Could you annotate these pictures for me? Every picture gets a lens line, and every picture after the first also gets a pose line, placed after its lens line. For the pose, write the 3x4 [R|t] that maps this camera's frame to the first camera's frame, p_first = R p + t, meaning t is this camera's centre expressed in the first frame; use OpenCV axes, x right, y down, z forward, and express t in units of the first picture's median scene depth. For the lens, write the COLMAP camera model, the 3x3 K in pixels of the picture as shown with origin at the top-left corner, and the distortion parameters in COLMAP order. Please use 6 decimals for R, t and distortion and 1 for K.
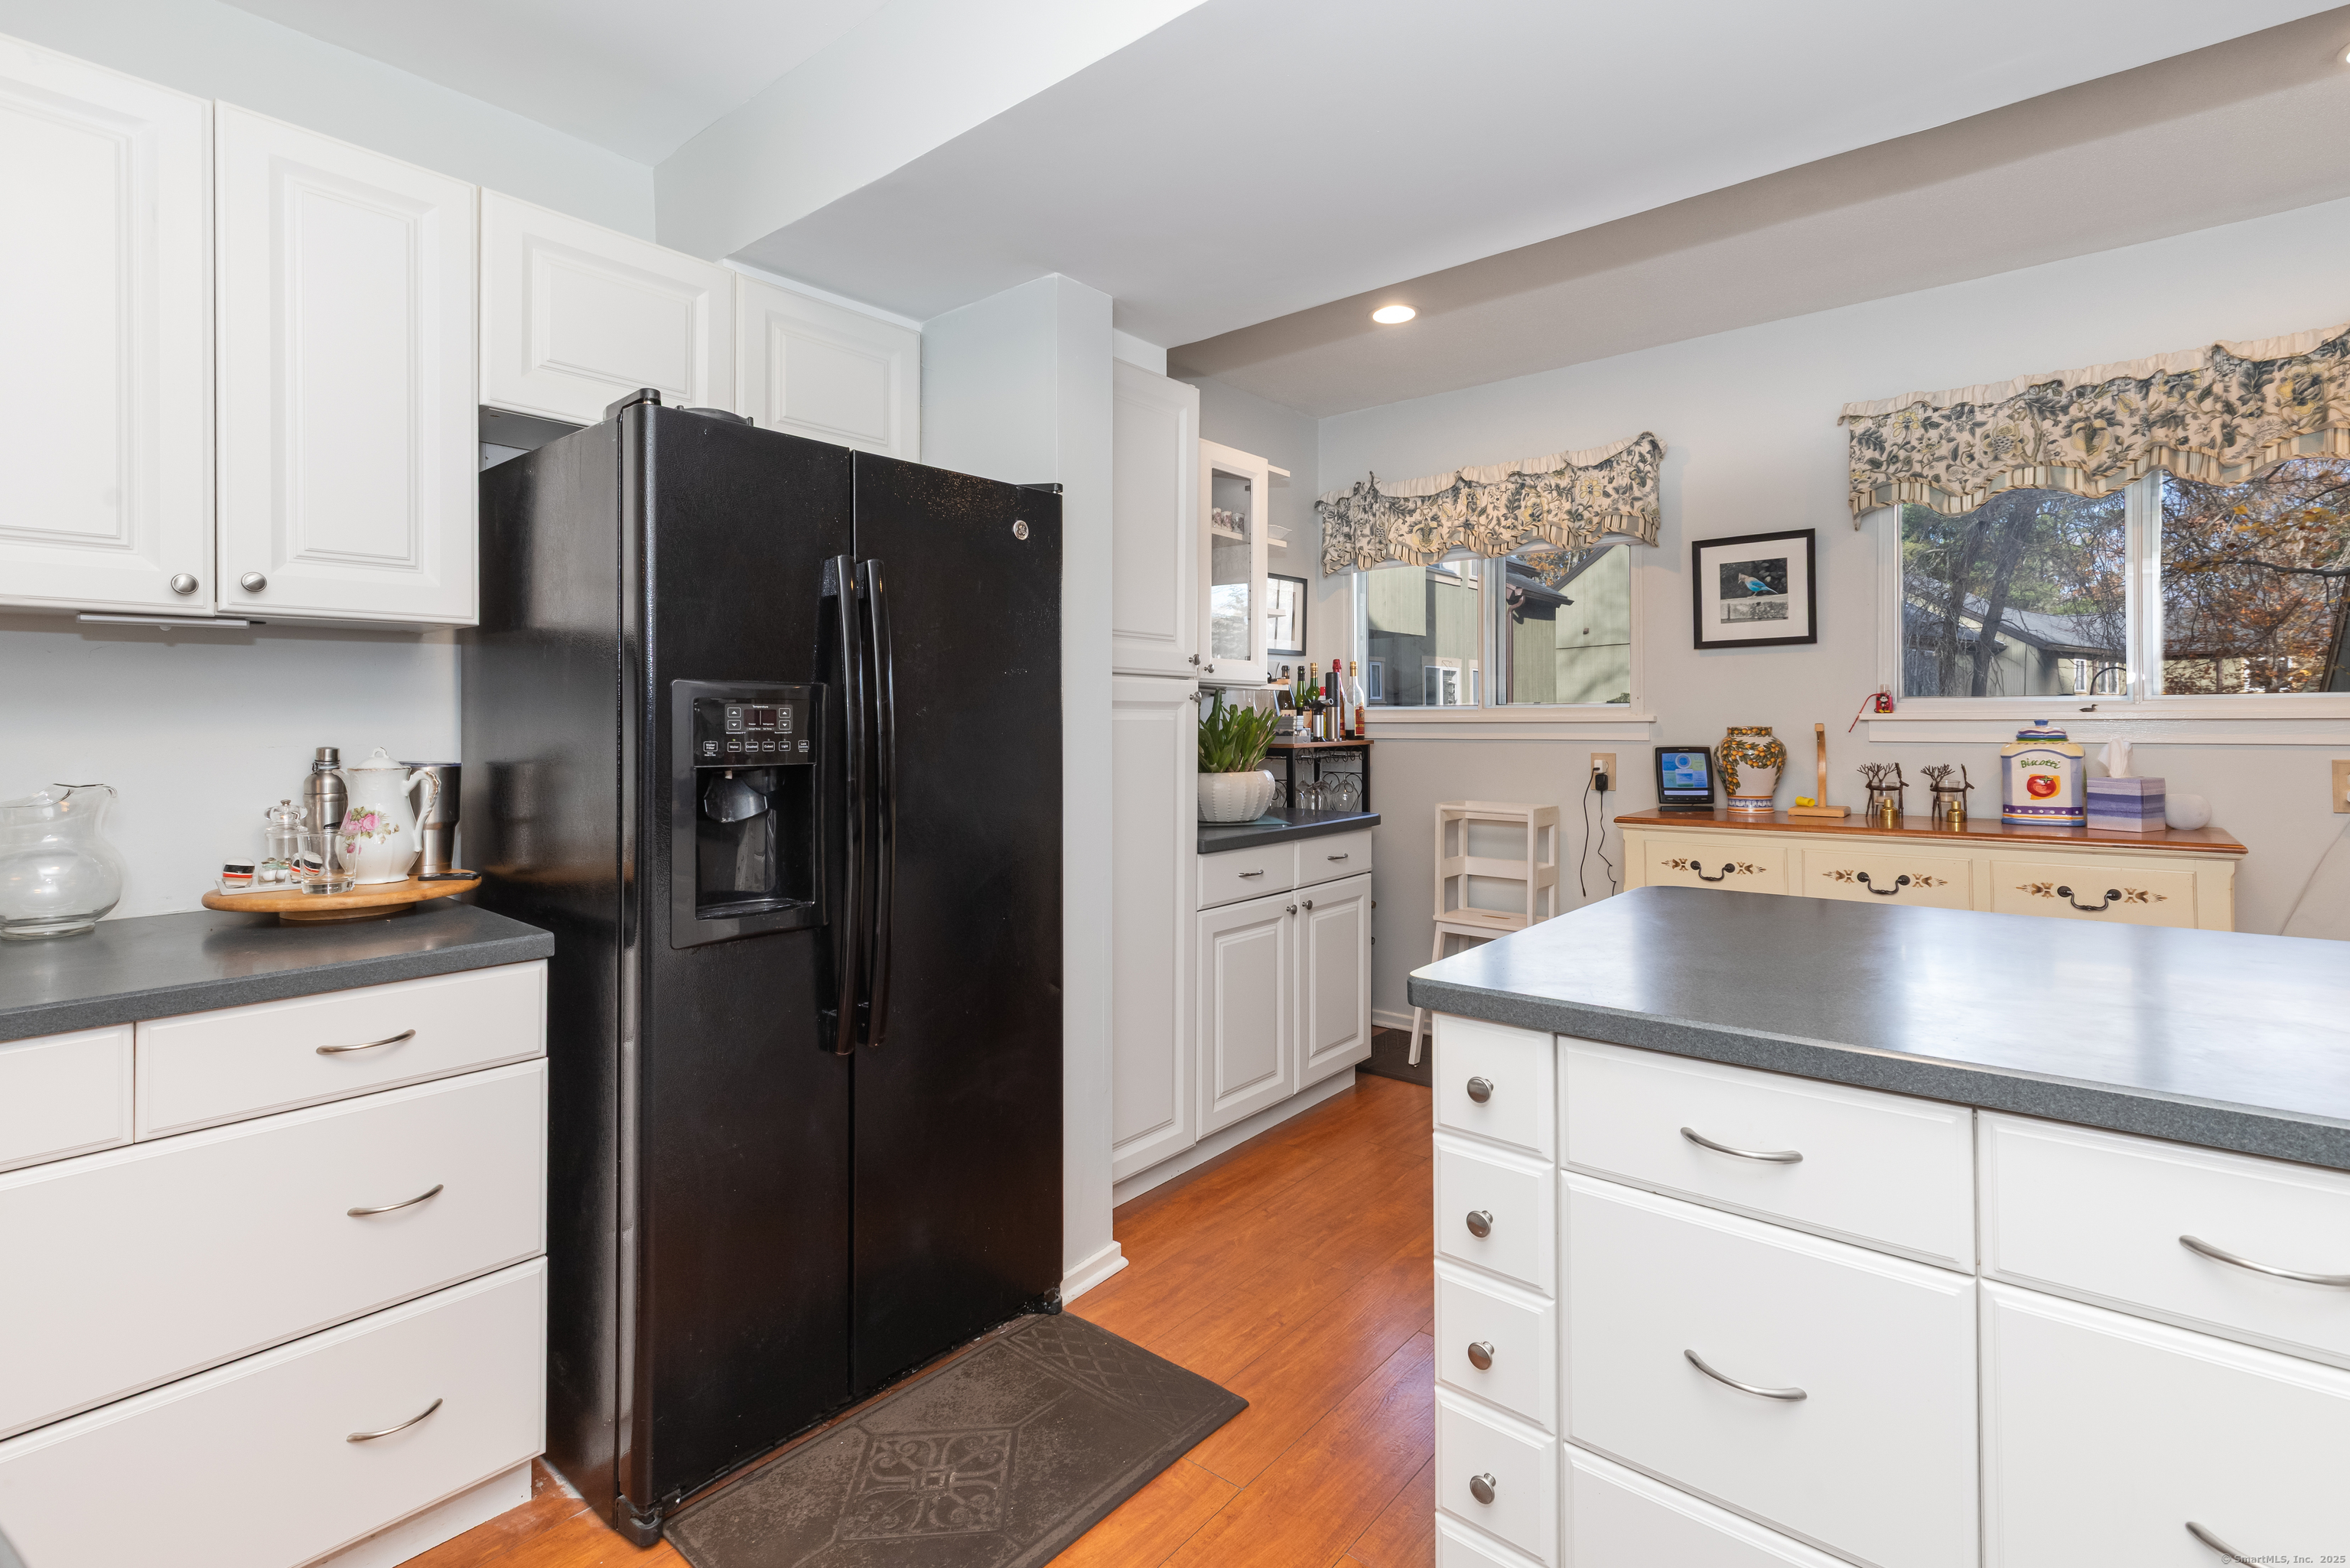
lens RADIAL K [[1092.1, 0, 1142.0], [0, 1092.1, 723.3], [0, 0, 1]] dist [0.020755, -0.002453]
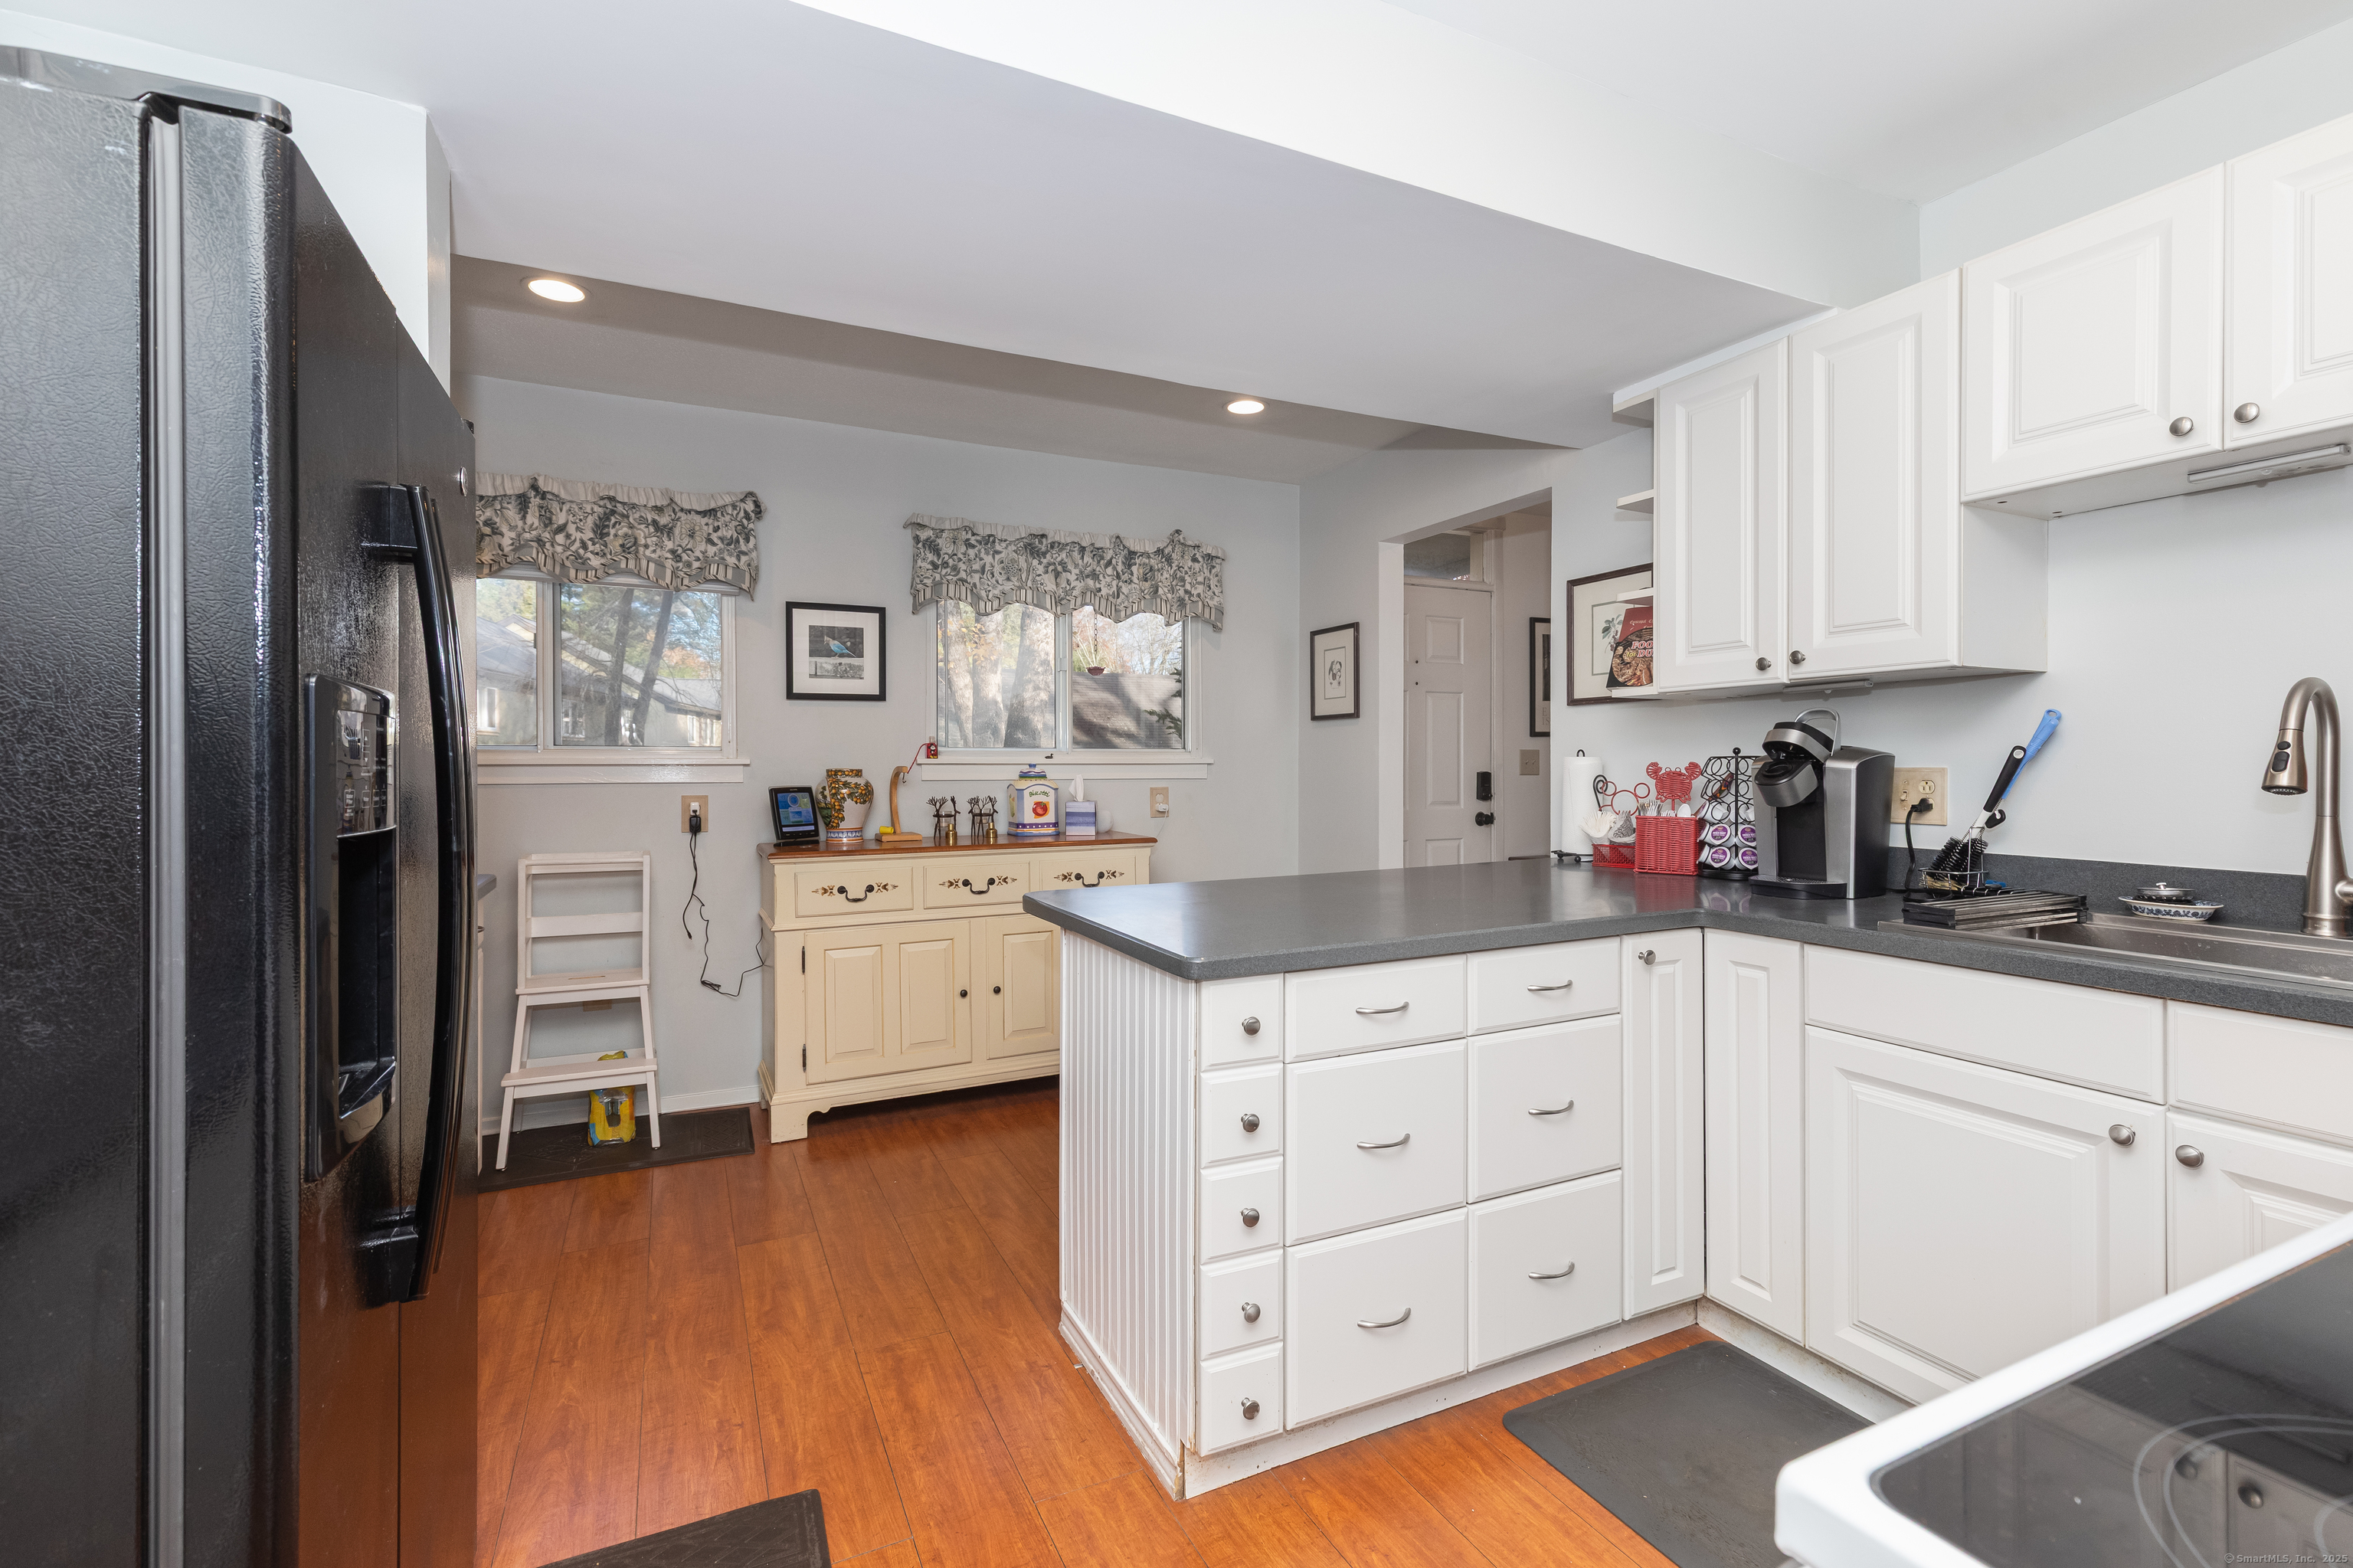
lens RADIAL K [[1093.6, 0, 1192.4], [0, 1093.6, 780.8], [0, 0, 1]] dist [0.020755, -0.002453]
pose [[0.398900, -0.010365, 0.916936, -0.366507], [0.000641, 0.999939, 0.011024, 0.003003], [-0.916994, -0.003810, 0.398882, 0.194376]]
